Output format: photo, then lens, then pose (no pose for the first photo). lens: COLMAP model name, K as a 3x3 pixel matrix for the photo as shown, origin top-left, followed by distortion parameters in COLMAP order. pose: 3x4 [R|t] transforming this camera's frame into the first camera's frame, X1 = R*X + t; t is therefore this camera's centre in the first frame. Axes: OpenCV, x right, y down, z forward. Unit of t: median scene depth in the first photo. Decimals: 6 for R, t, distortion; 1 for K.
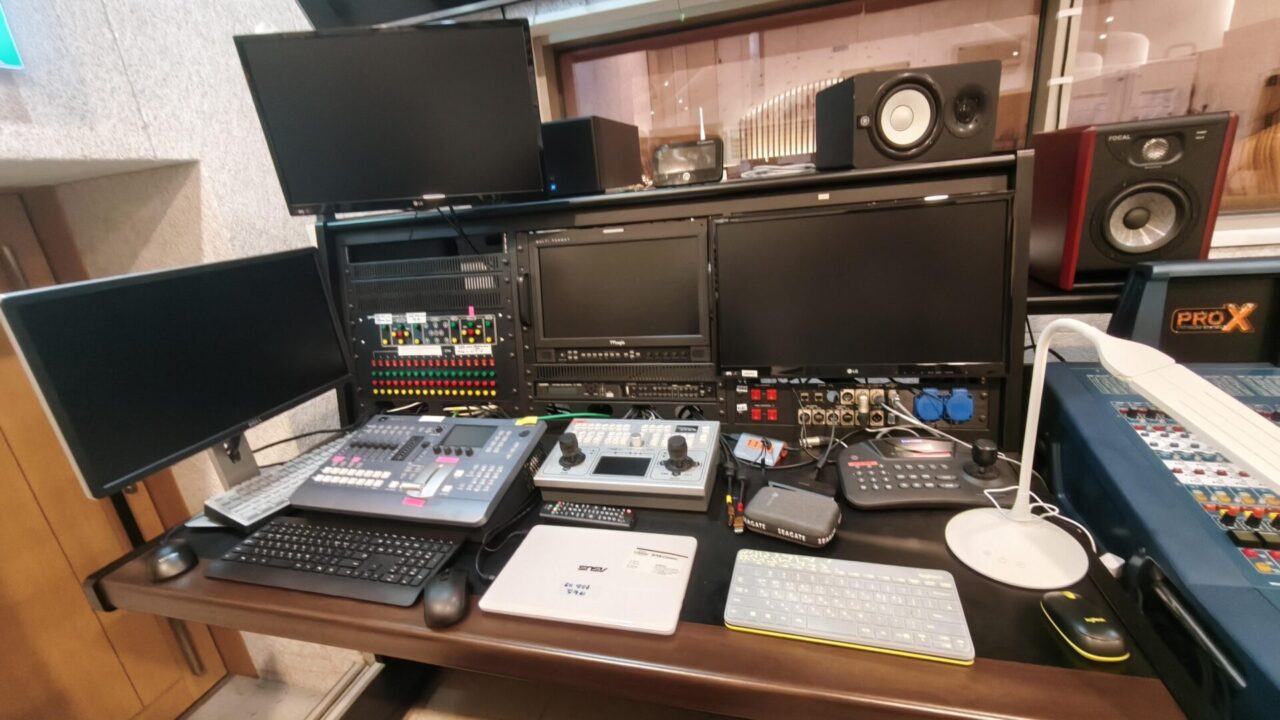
lens RADIAL K [[543.5, 0, 646.7], [0, 543.5, 363.0], [0, 0, 1]] dist [0.013696, -0.009113]
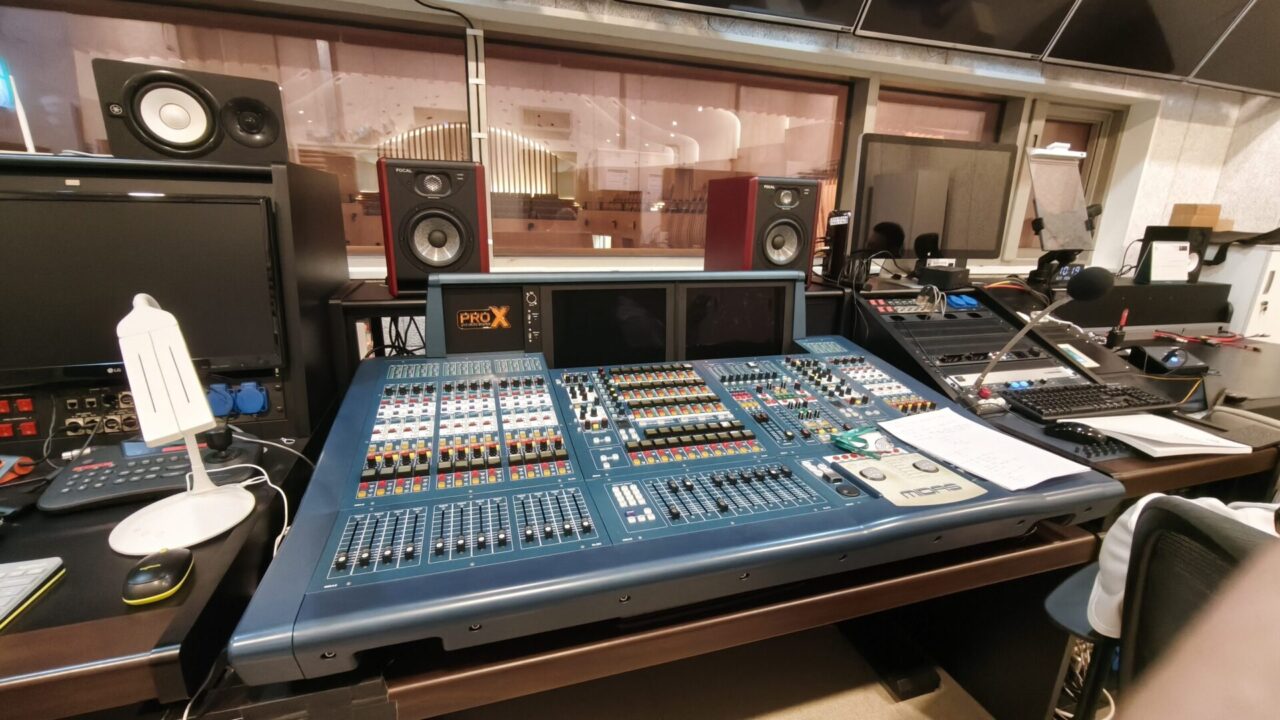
lens RADIAL K [[543.5, 0, 646.7], [0, 543.5, 363.0], [0, 0, 1]] dist [0.013696, -0.009113]
pose [[0.832760, -0.032789, 0.552662, 0.625161], [0.070075, 0.996459, -0.046471, 0.110664], [-0.549181, 0.077427, 0.832109, -0.277475]]
